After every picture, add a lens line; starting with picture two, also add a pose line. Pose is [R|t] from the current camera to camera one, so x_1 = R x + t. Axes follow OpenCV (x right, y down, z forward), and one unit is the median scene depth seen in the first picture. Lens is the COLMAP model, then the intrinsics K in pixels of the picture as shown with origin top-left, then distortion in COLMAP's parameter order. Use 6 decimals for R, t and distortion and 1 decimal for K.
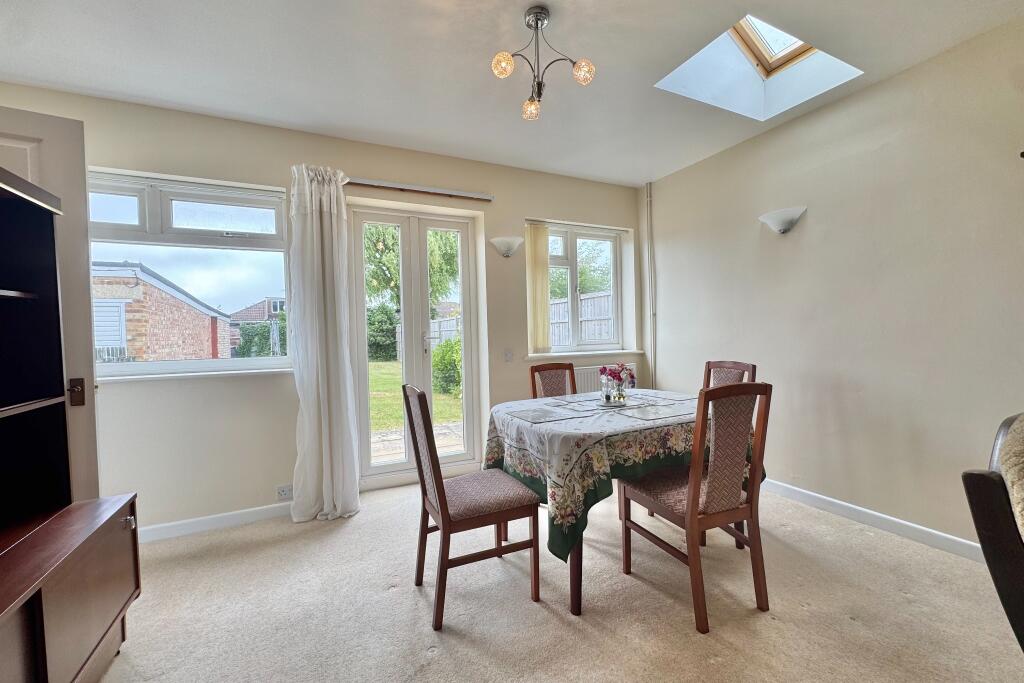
lens RADIAL K [[416.4, 0, 512.0], [0, 416.4, 341.5], [0, 0, 1]] dist [0.000208, 0.000020]
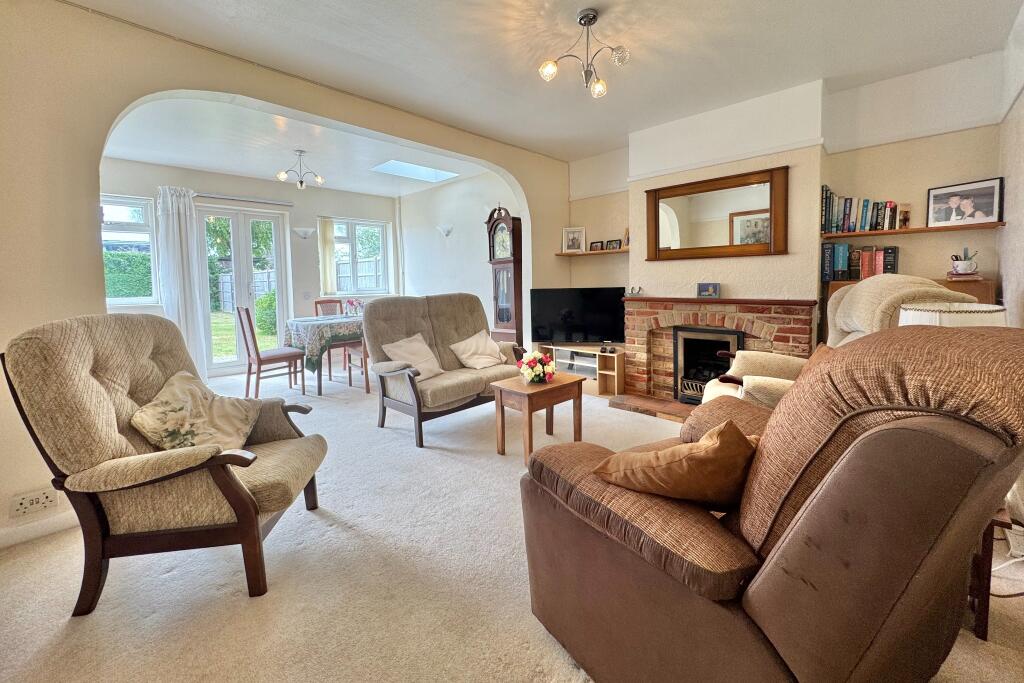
lens RADIAL K [[405.0, 0, 514.4], [0, 405.0, 303.2], [0, 0, 1]] dist [0.000085, 0.000040]
pose [[0.940276, -0.014177, 0.340118, 0.276495], [0.002084, 0.999353, 0.035894, 0.008425], [-0.340407, -0.033042, 0.939697, -1.066048]]
